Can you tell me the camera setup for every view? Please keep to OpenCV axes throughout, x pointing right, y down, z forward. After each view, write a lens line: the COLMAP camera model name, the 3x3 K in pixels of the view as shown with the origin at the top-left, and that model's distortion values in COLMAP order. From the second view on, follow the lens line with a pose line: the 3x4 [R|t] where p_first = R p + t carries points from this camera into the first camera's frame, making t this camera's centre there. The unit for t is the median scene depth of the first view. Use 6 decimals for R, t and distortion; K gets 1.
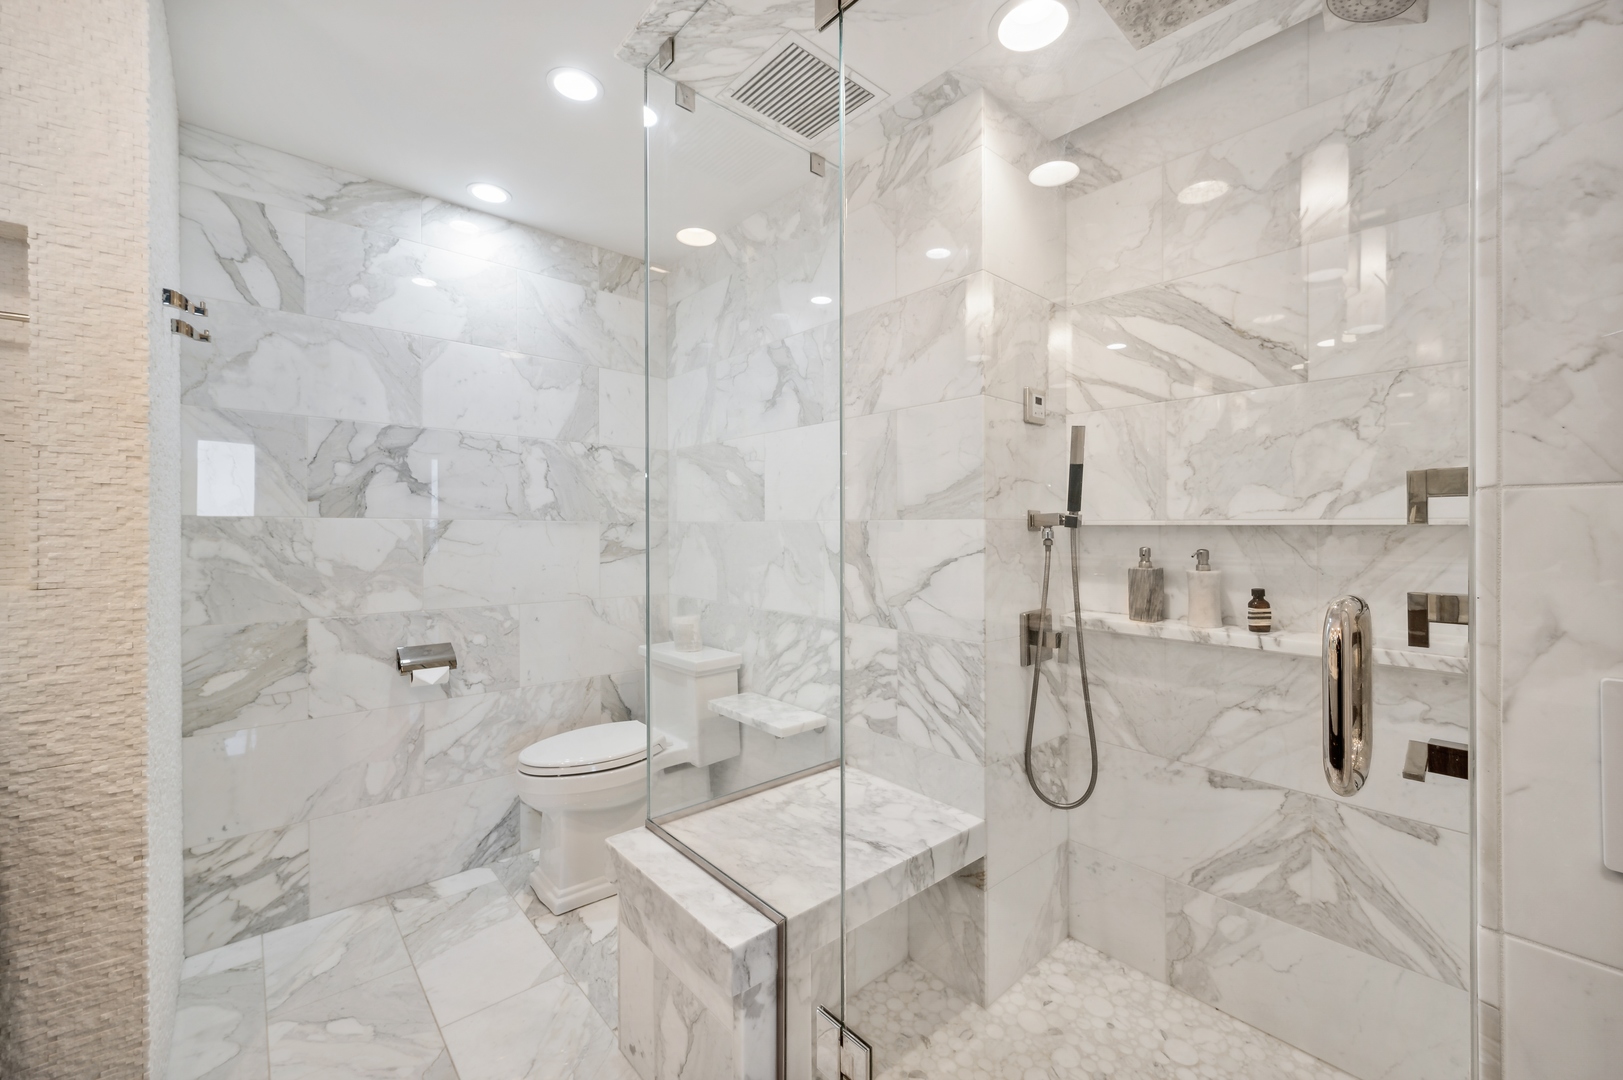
lens RADIAL K [[643.1, 0, 811.0], [0, 643.1, 537.6], [0, 0, 1]] dist [-0.000623, -0.000615]
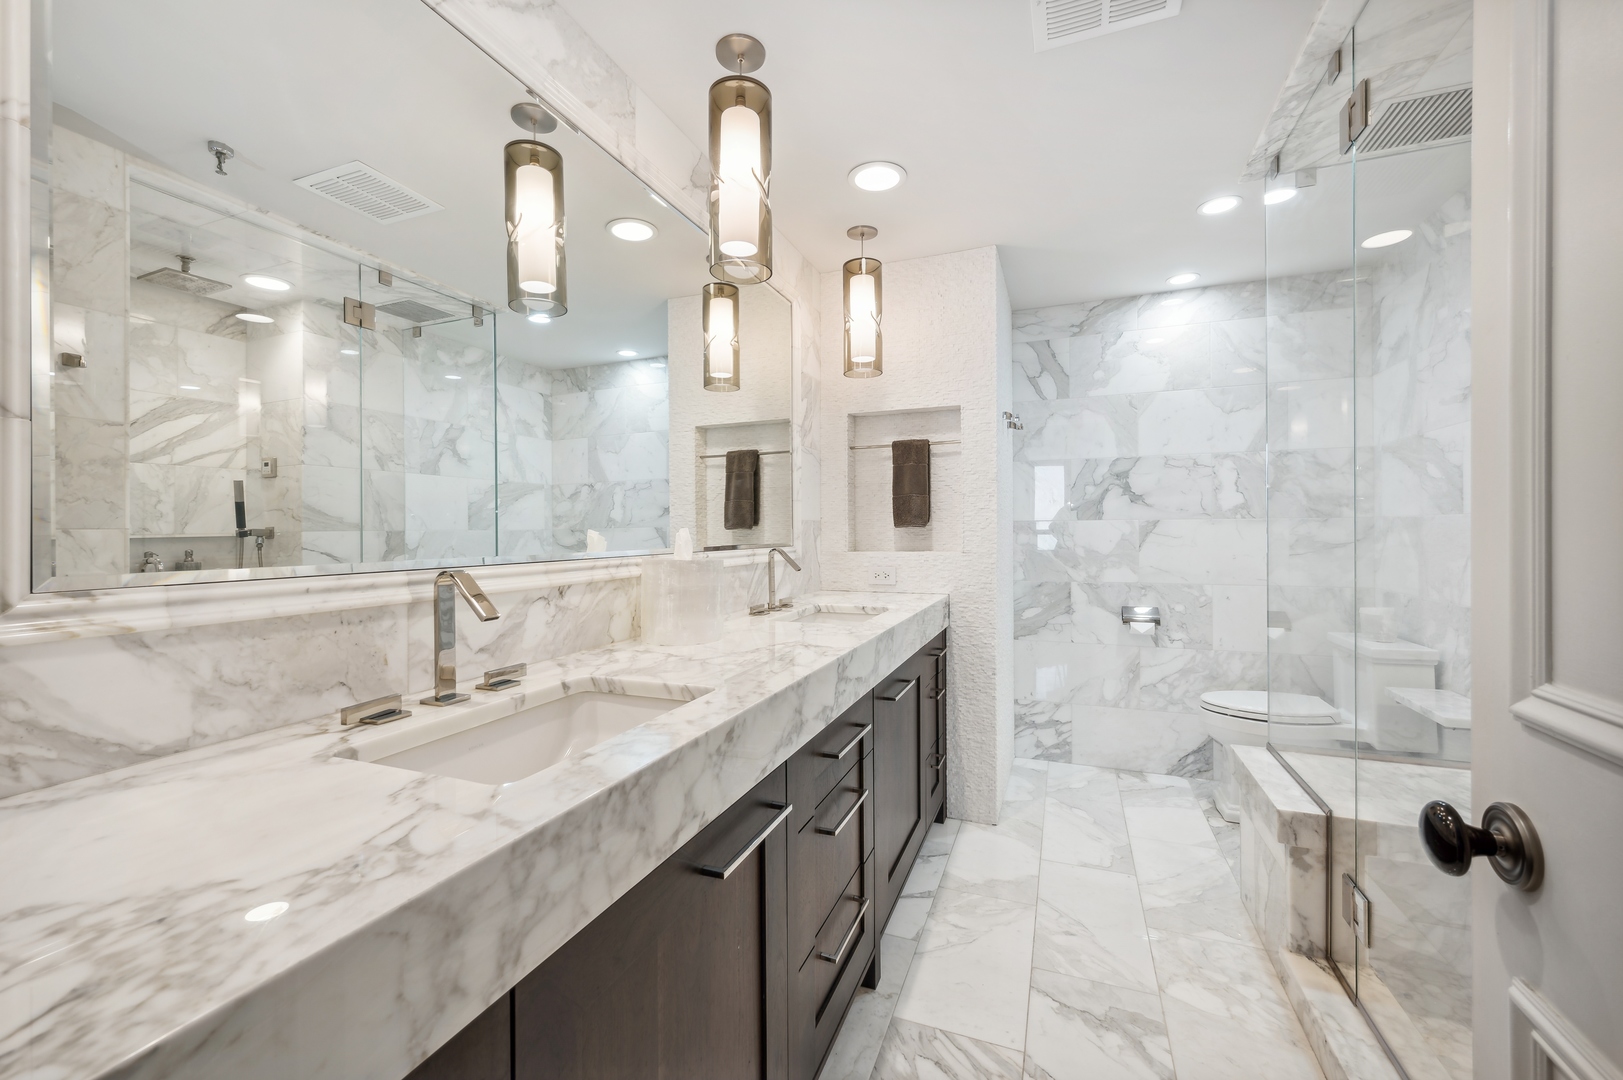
lens RADIAL K [[643.1, 0, 811.0], [0, 643.1, 537.6], [0, 0, 1]] dist [-0.000623, -0.000615]
pose [[0.449414, 0.001842, -0.893322, 0.365966], [0.001641, 0.999994, 0.002888, 0.005967], [0.893322, -0.002764, 0.449408, -0.317550]]
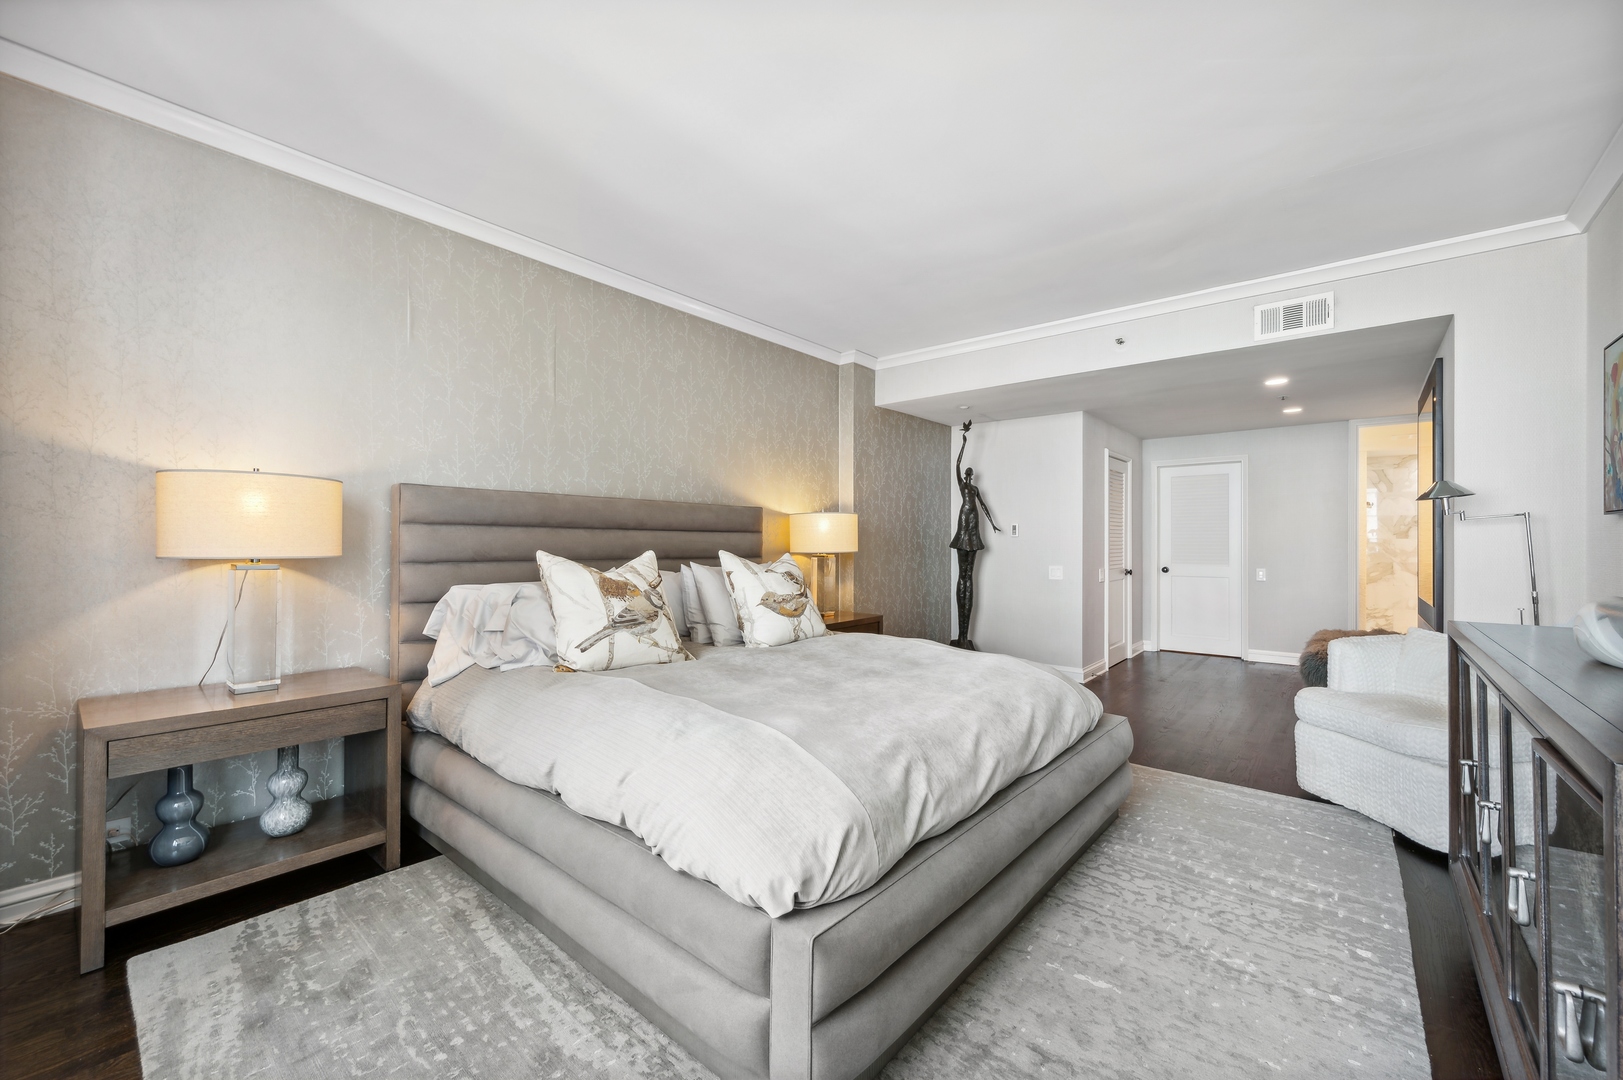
lens RADIAL K [[643.1, 0, 811.0], [0, 643.1, 537.6], [0, 0, 1]] dist [-0.000623, -0.000615]
pose [[0.138978, -0.005271, -0.990281, 2.737997], [-0.009893, 0.999929, -0.006711, 0.026439], [0.990246, 0.010730, 0.138916, -3.228203]]
